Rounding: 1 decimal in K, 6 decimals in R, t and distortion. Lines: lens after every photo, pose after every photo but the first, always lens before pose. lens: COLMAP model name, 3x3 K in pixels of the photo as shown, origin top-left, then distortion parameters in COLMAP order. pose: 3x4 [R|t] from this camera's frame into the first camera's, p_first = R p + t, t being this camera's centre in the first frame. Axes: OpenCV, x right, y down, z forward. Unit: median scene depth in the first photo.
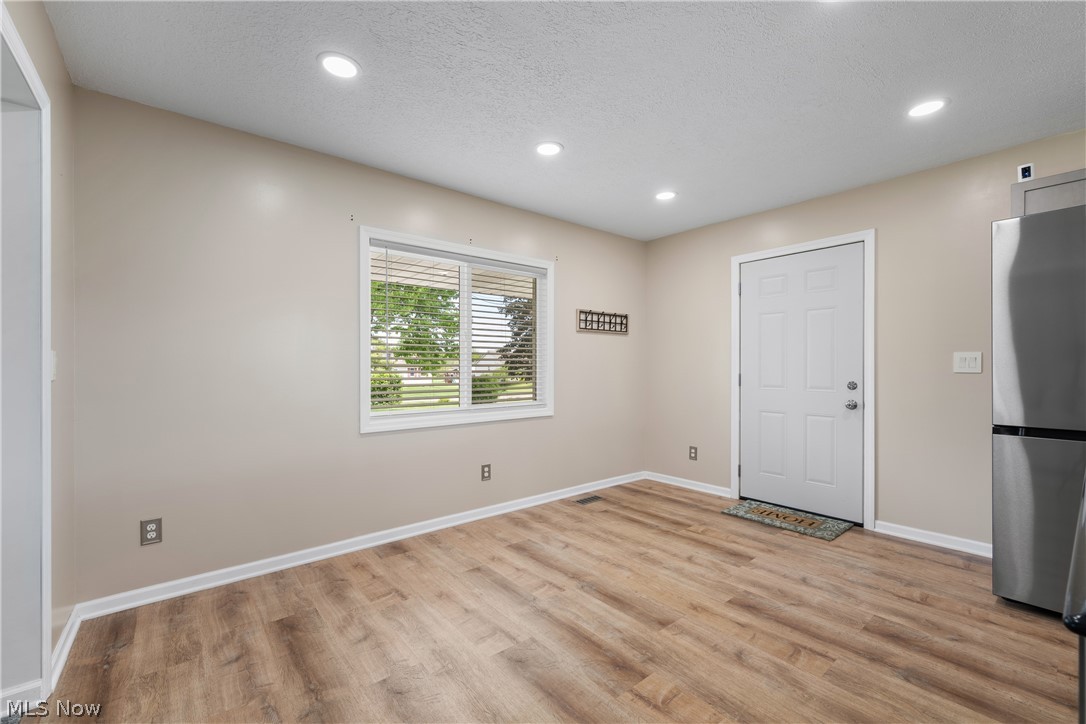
lens RADIAL K [[454.5, 0, 544.9], [0, 454.5, 368.0], [0, 0, 1]] dist [-0.000855, -0.000240]
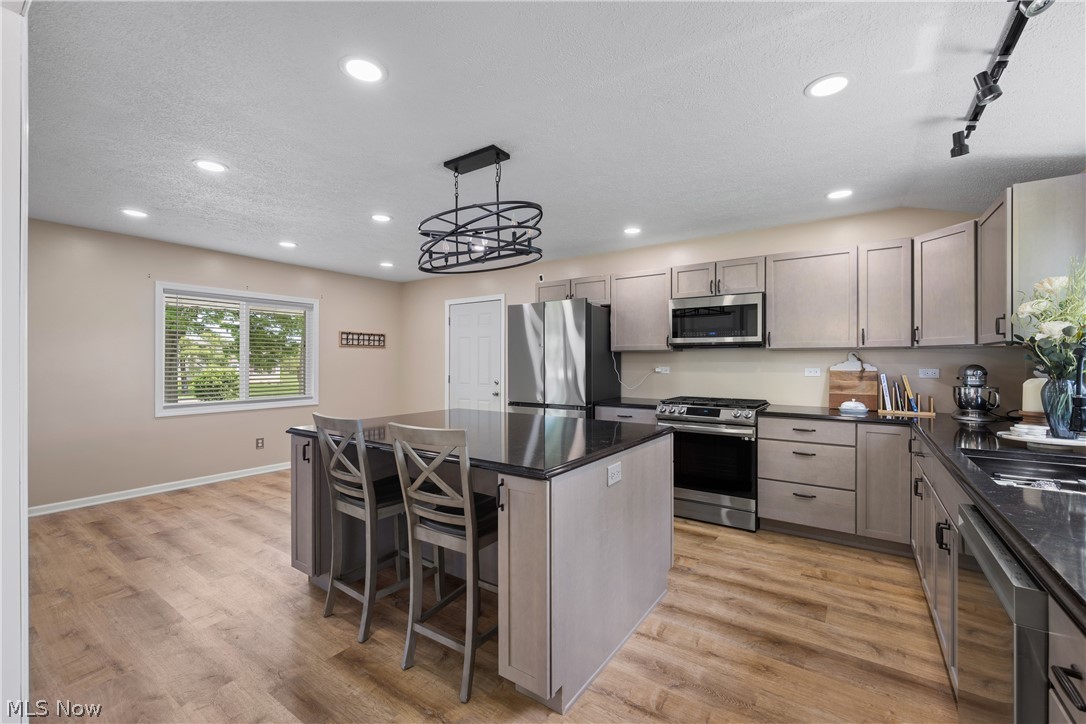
lens RADIAL K [[454.0, 0, 543.0], [0, 454.0, 361.5], [0, 0, 1]] dist [-0.001419, -0.000429]
pose [[0.962878, 0.003606, 0.269913, 0.422569], [-0.002218, 0.999983, -0.005446, -0.036128], [-0.269928, 0.004645, 0.962869, -0.791792]]
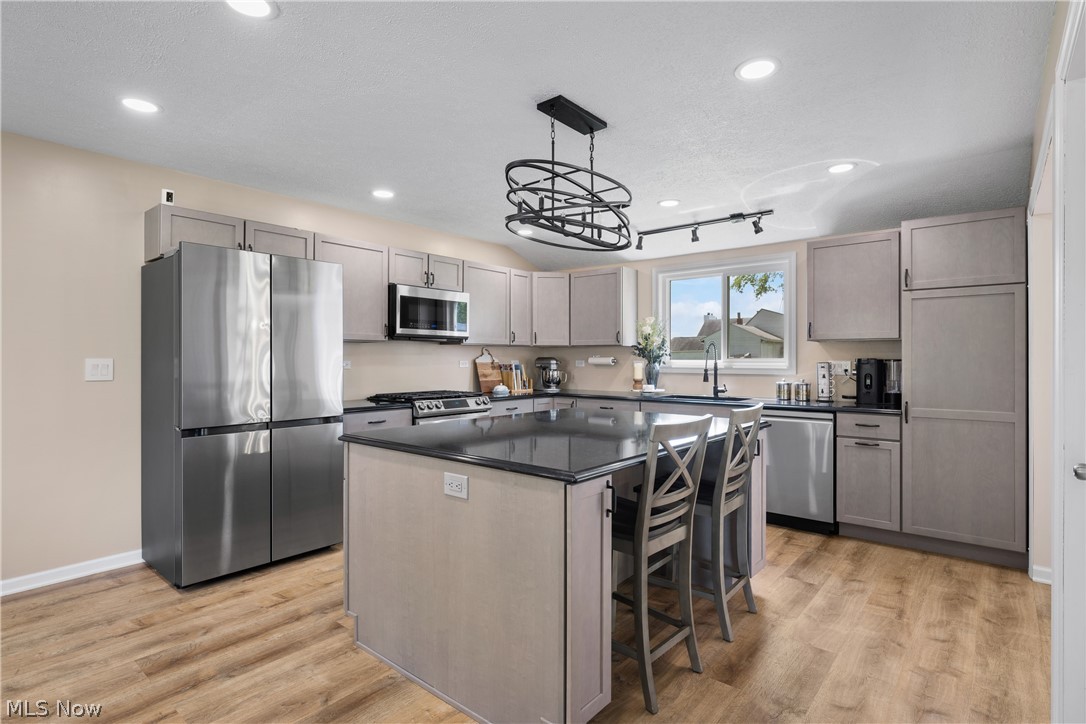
lens RADIAL K [[547.9, 0, 543.8], [0, 547.9, 358.4], [0, 0, 1]] dist [-0.000956, -0.000076]
pose [[-0.188887, 0.004009, 0.981991, -0.335473], [0.004255, 0.999986, -0.003264, -0.026578], [-0.981990, 0.003562, -0.188901, 0.295176]]
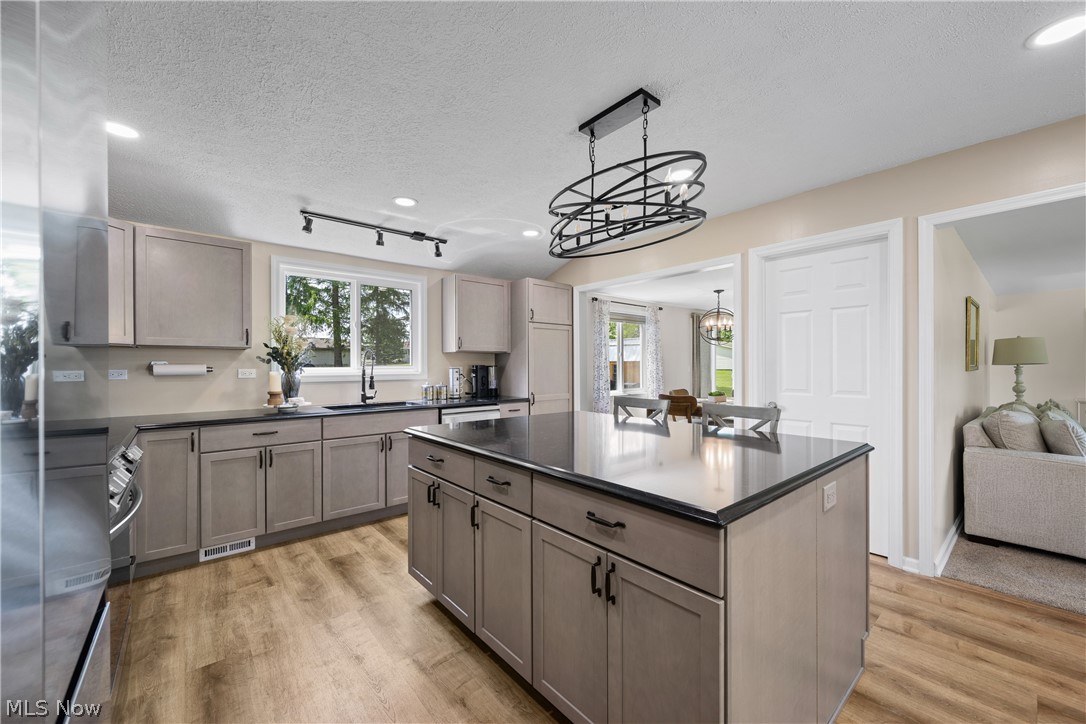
lens RADIAL K [[424.1, 0, 545.0], [0, 424.1, 367.0], [0, 0, 1]] dist [-0.000168, 0.000081]
pose [[-0.999741, 0.007324, -0.021569, 0.666471], [0.007159, 0.999945, 0.007716, -0.031189], [0.021624, 0.007559, -0.999738, 0.755443]]
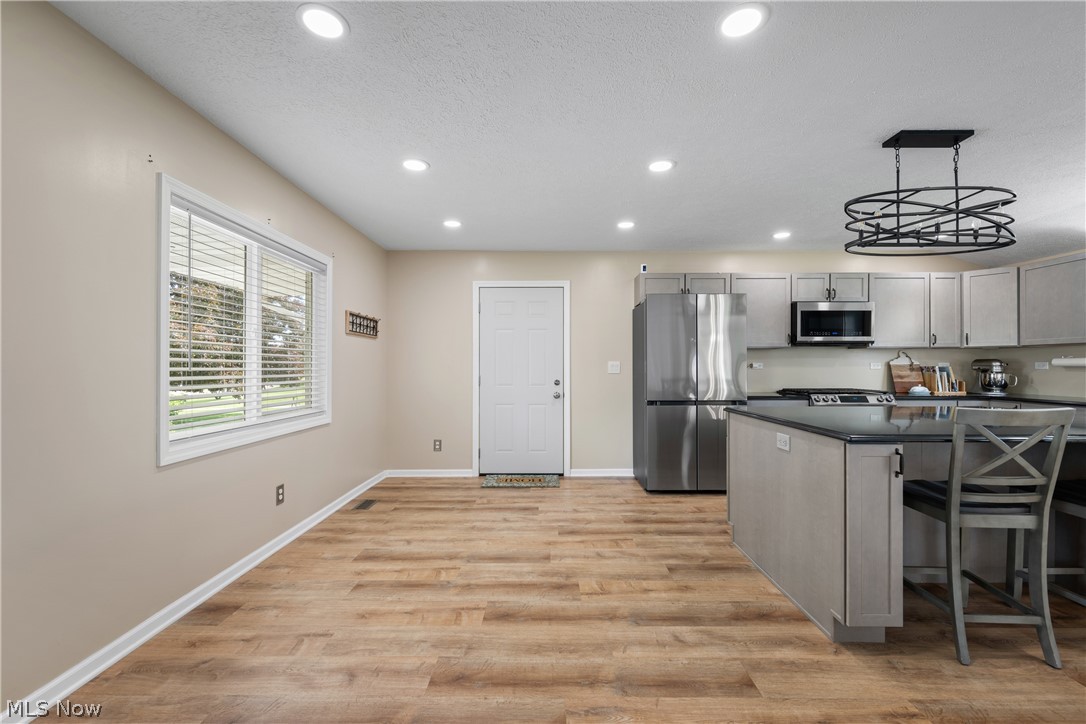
lens RADIAL K [[451.9, 0, 544.0], [0, 451.9, 366.5], [0, 0, 1]] dist [-0.000554, 0.000127]
pose [[0.639958, 0.003535, 0.768402, -0.548592], [0.002332, 0.999976, -0.006543, -0.004906], [-0.768406, 0.005979, 0.639934, 0.089479]]
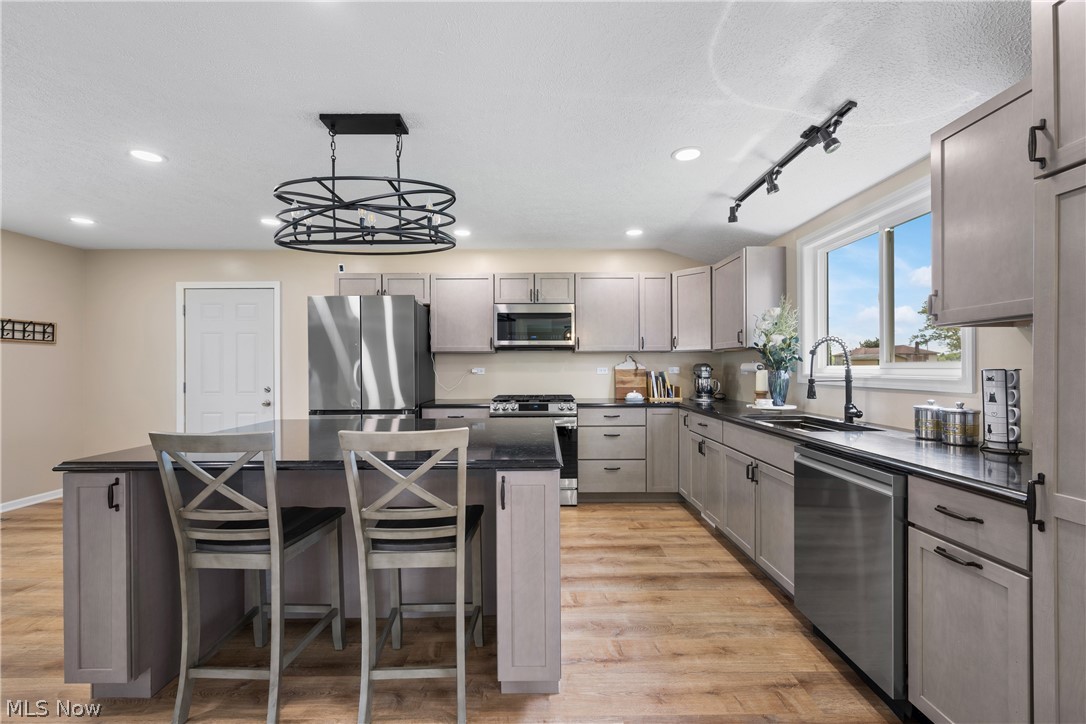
lens RADIAL K [[454.5, 0, 544.9], [0, 454.5, 368.0], [0, 0, 1]] dist [-0.000855, -0.000240]
pose [[0.630361, -0.001236, 0.776301, 0.138811], [0.005989, 0.999977, -0.003271, -0.020753], [-0.776279, 0.006711, 0.630354, -0.618140]]
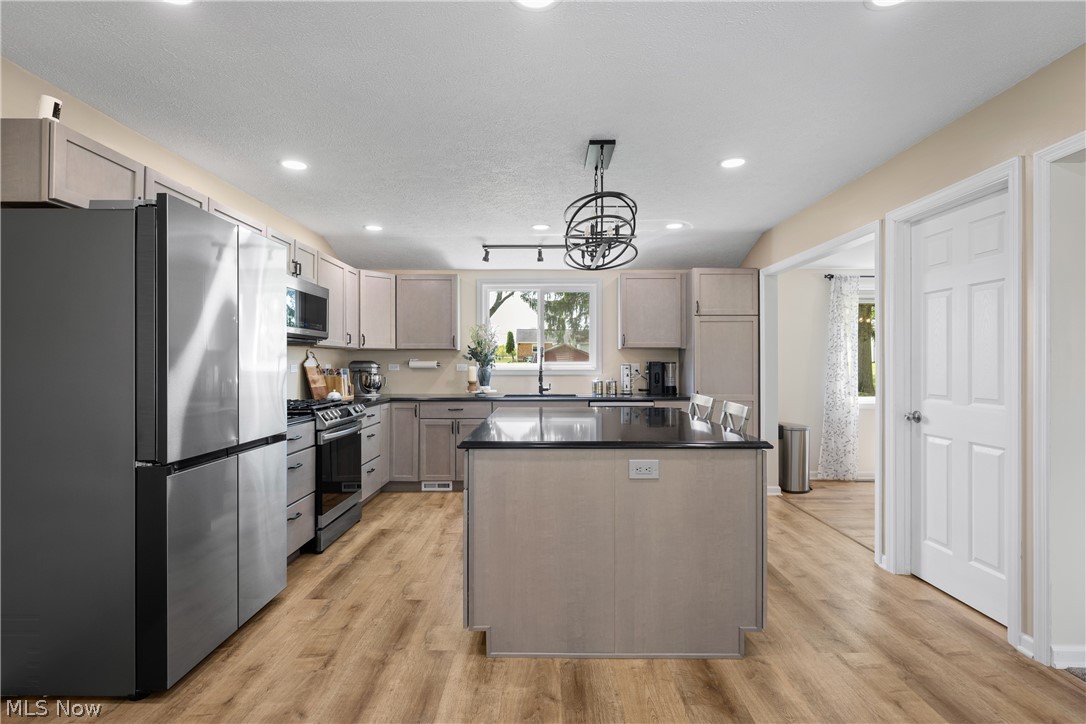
lens RADIAL K [[548.1, 0, 543.0], [0, 548.1, 362.0], [0, 0, 1]] dist [-0.000935, -0.000179]
pose [[-0.771380, 0.005262, 0.636353, -0.052044], [0.006830, 0.999977, 0.000011, -0.028917], [-0.636338, 0.004355, -0.771398, 0.960344]]
